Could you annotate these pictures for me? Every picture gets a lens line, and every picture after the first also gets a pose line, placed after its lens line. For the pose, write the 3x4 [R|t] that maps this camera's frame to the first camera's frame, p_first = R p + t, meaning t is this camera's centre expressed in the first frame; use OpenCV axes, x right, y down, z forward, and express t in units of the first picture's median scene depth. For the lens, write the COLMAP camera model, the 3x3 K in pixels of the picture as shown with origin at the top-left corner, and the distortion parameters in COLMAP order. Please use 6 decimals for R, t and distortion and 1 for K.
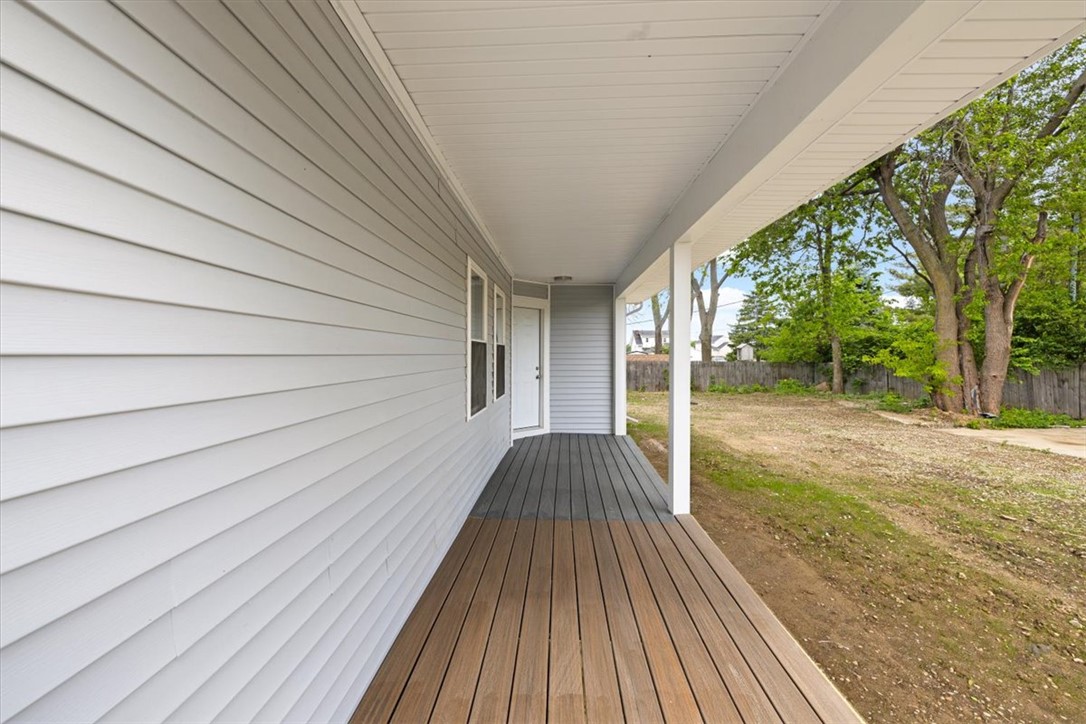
lens RADIAL K [[463.3, 0, 547.8], [0, 463.3, 356.4], [0, 0, 1]] dist [0.000639, 0.000265]
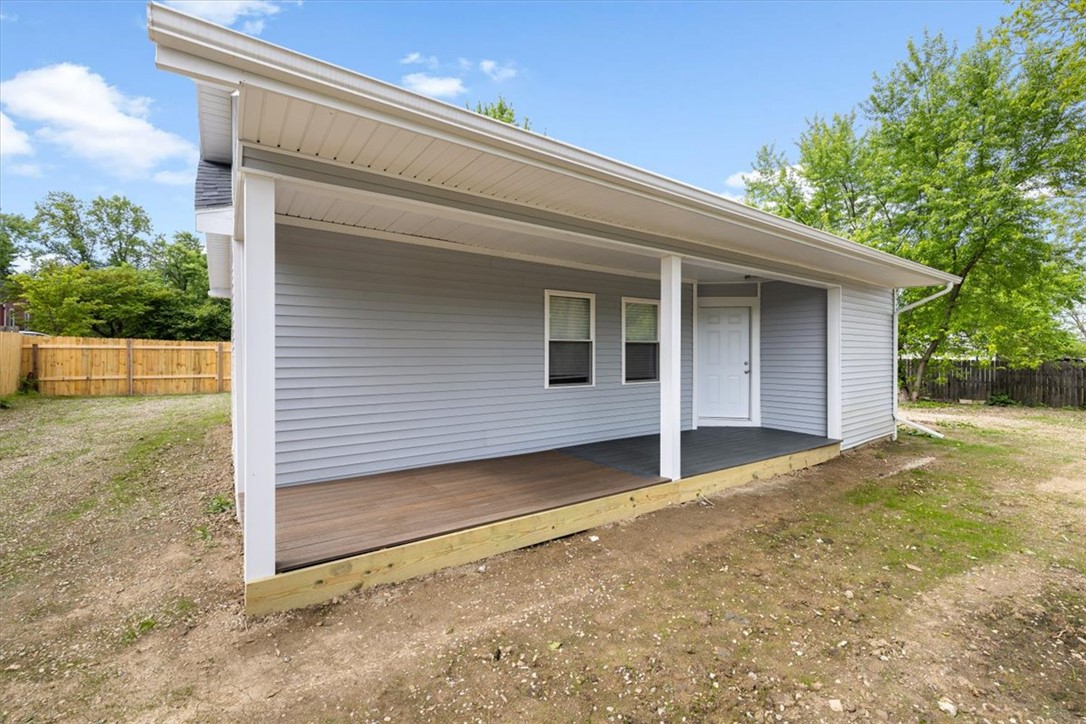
lens RADIAL K [[463.3, 0, 541.0], [0, 463.3, 357.4], [0, 0, 1]] dist [0.000639, 0.000265]
pose [[0.598384, 0.010706, -0.801138, 0.924162], [-0.006136, 0.999943, 0.008780, 0.010063], [0.801186, -0.000338, 0.598415, -0.005014]]
